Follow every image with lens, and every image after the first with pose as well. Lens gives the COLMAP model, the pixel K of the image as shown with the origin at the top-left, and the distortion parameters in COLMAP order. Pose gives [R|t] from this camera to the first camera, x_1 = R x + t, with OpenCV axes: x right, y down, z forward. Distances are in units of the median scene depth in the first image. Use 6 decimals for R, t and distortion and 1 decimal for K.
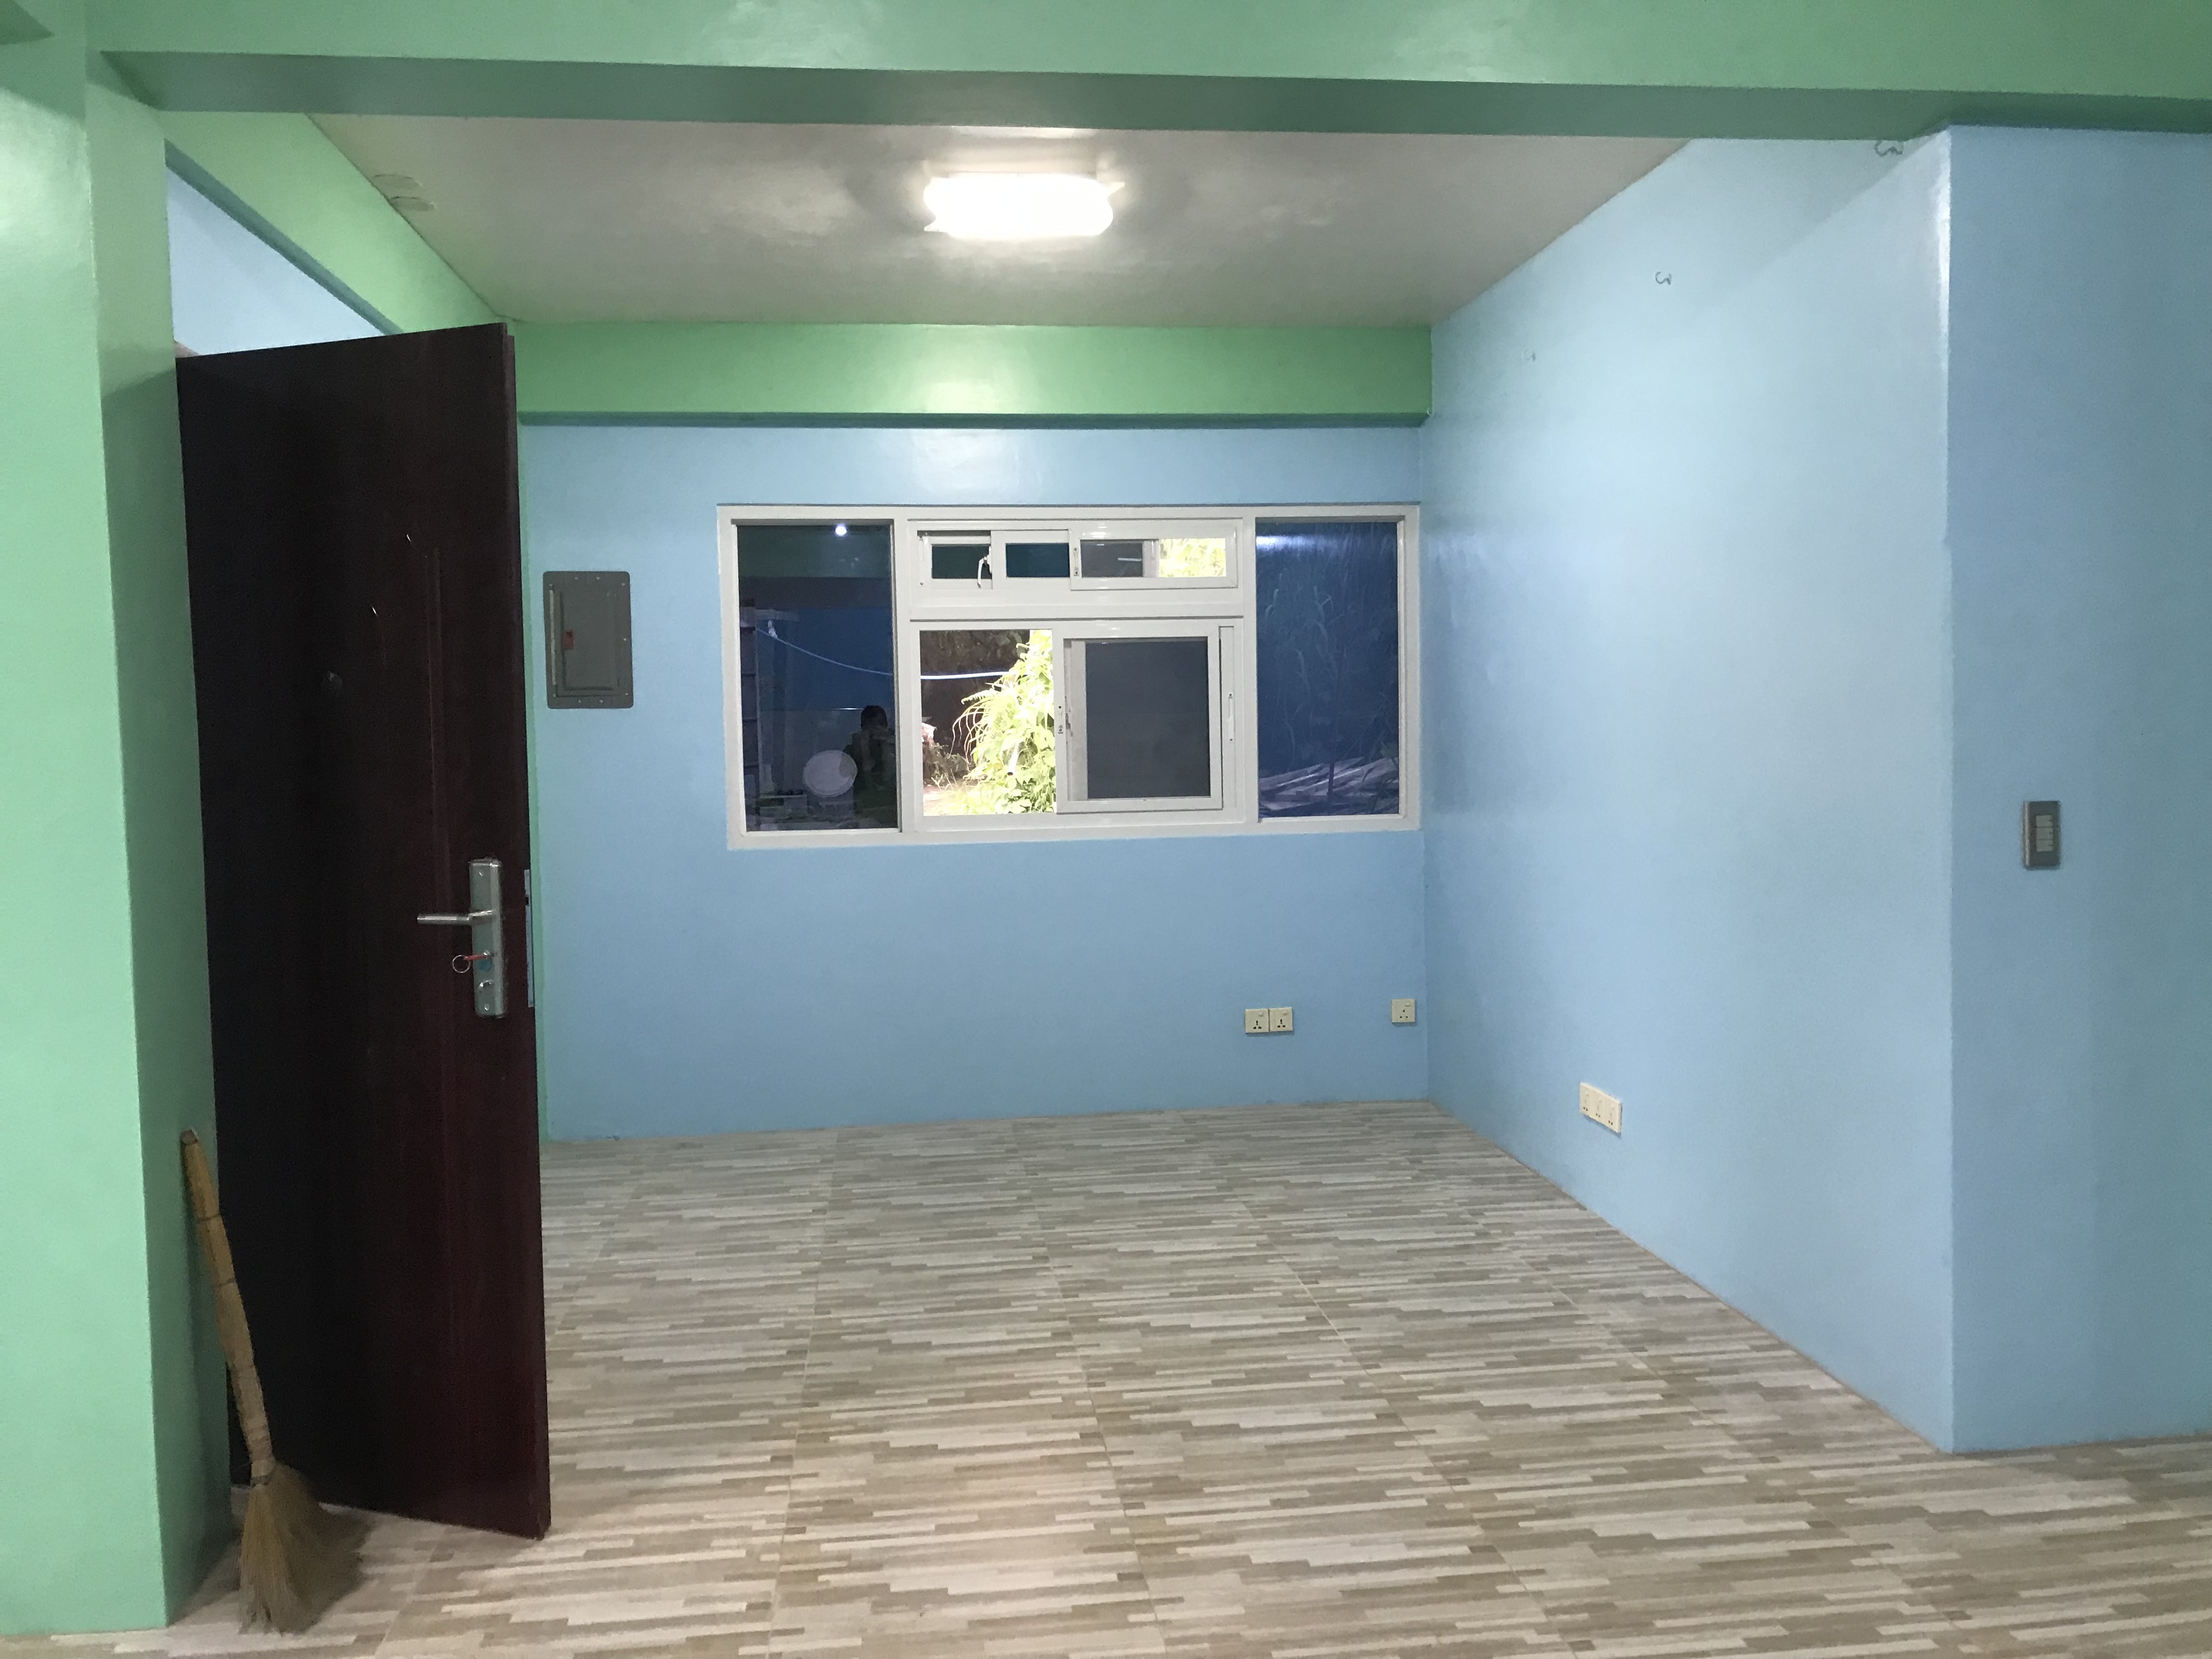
lens RADIAL K [[1842.3, 0, 1117.8], [0, 1842.3, 822.0], [0, 0, 1]] dist [0.086617, -0.104956]
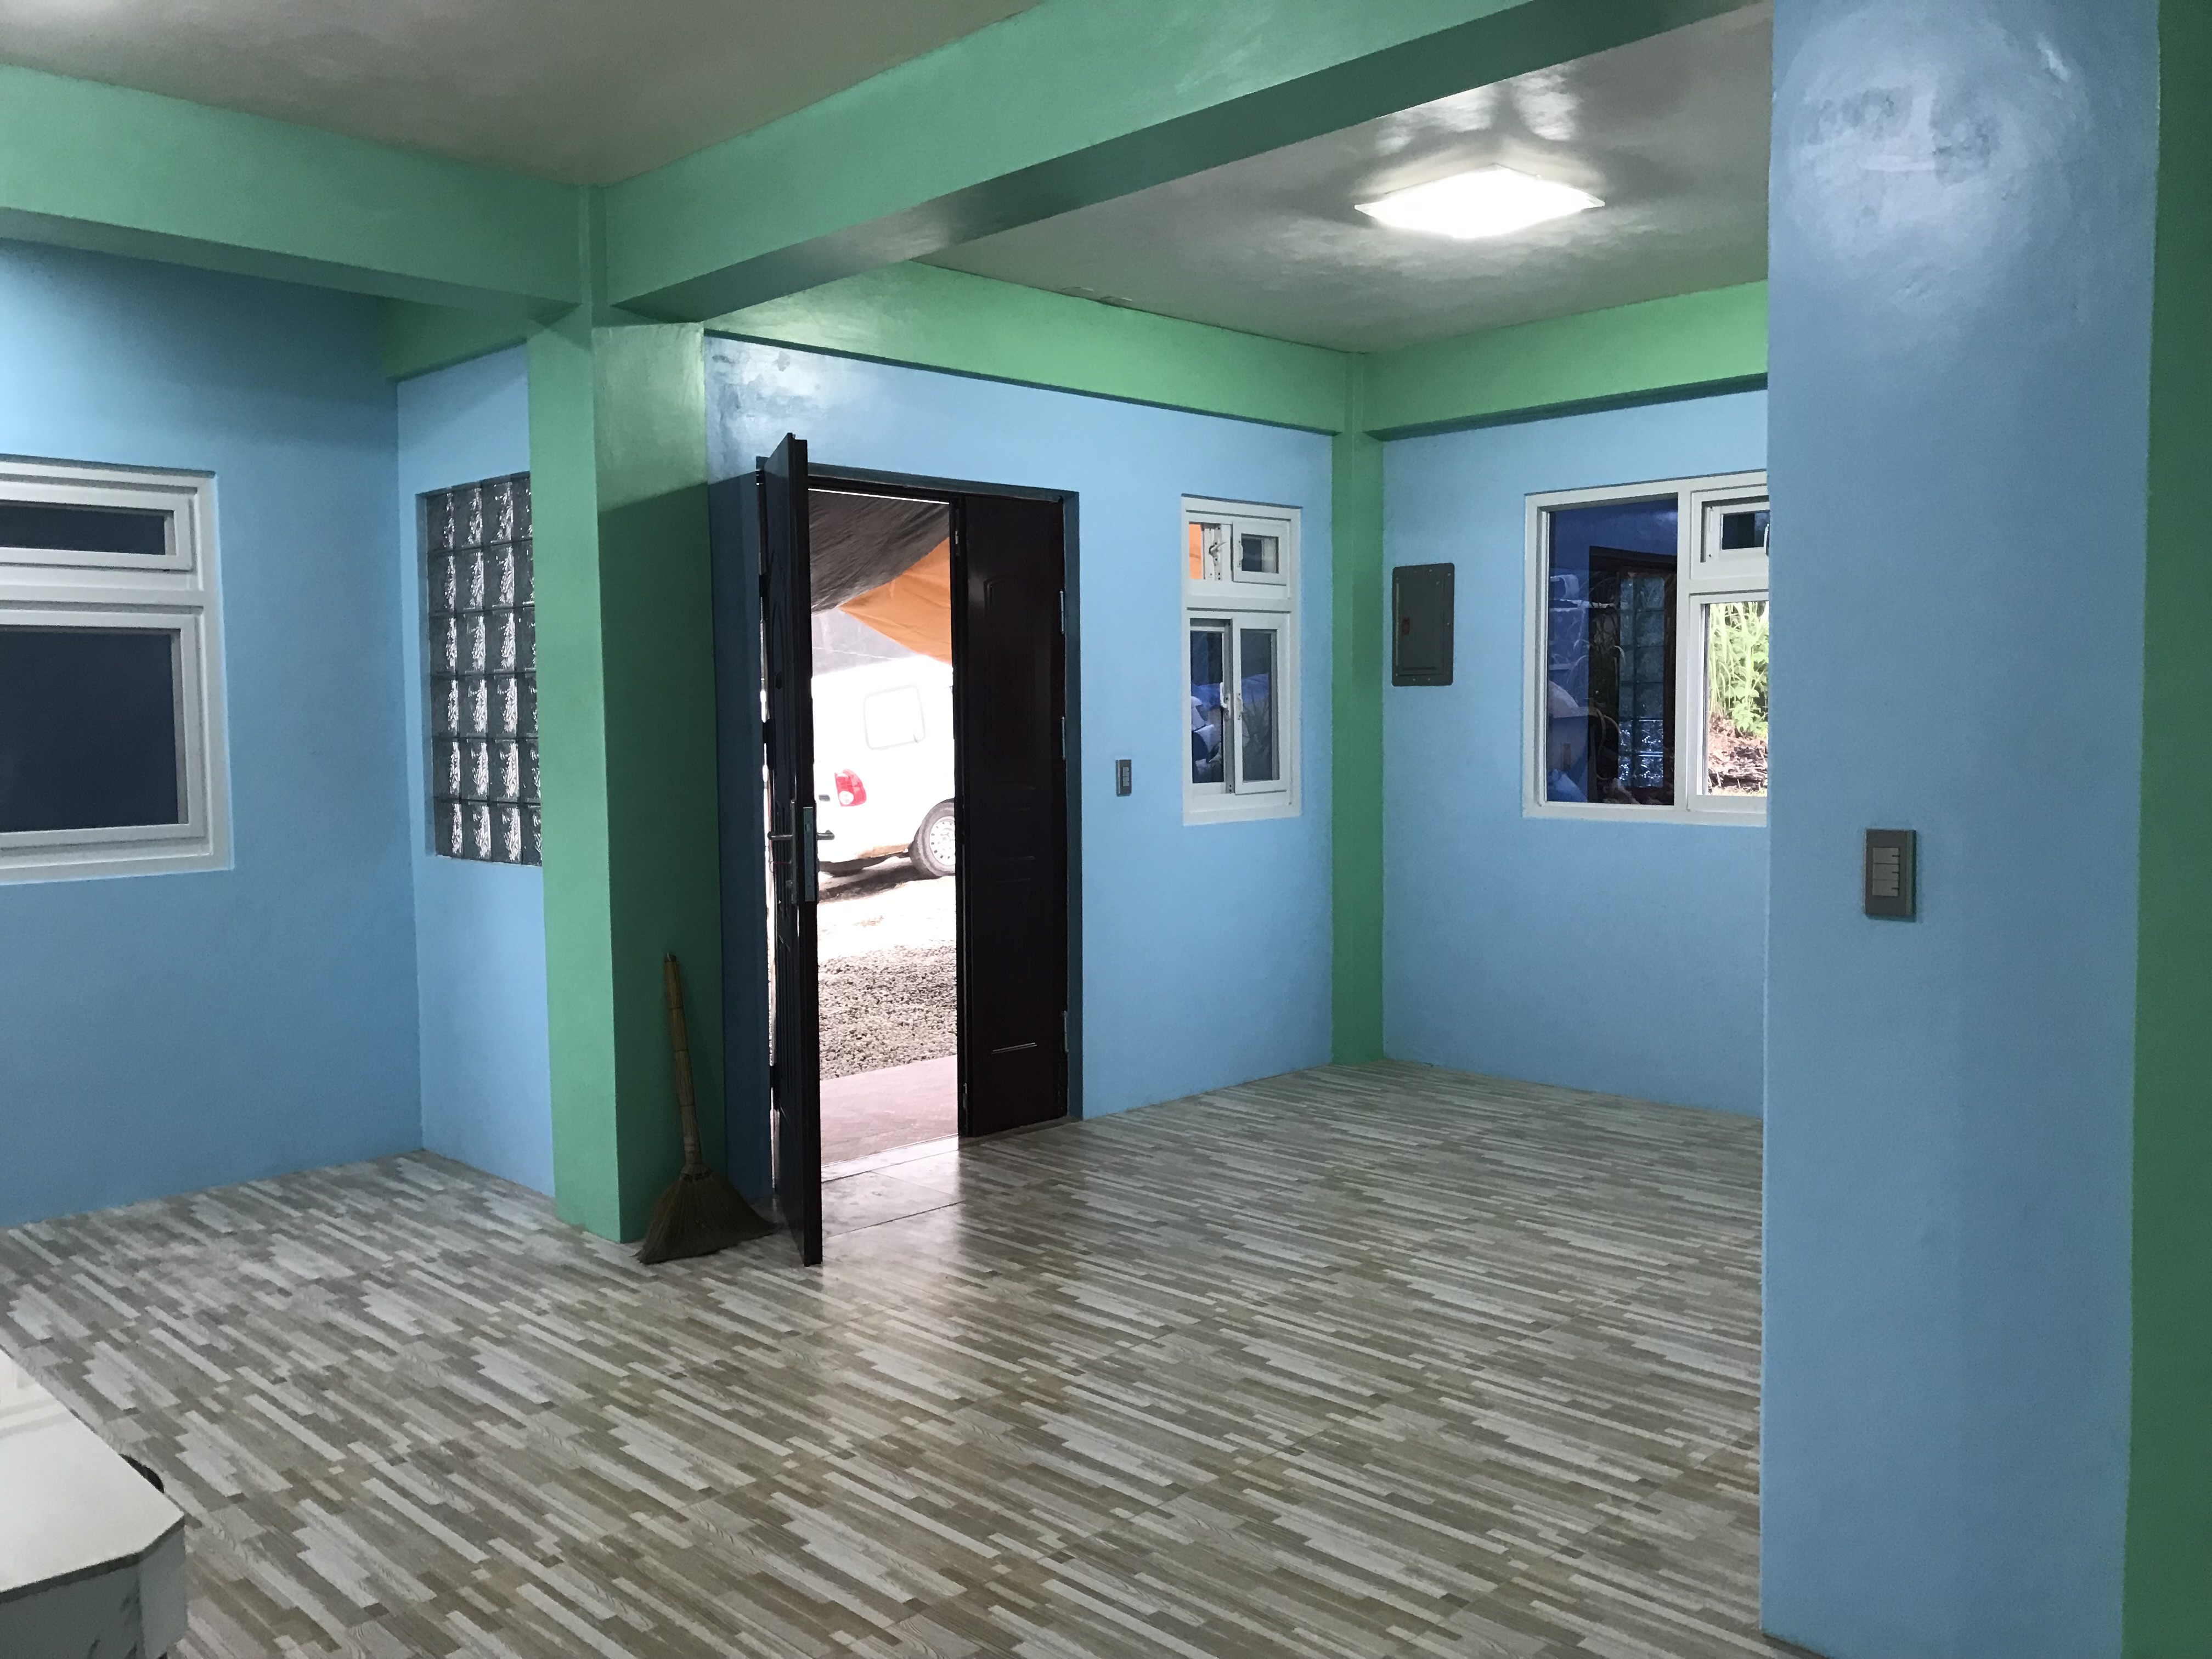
lens RADIAL K [[1842.3, 0, 1117.8], [0, 1842.3, 822.0], [0, 0, 1]] dist [0.086617, -0.104956]
pose [[0.604029, 0.060511, -0.794662, 0.807239], [-0.042779, 0.998138, 0.043488, -0.029807], [0.795813, 0.007726, 0.605493, 0.260607]]
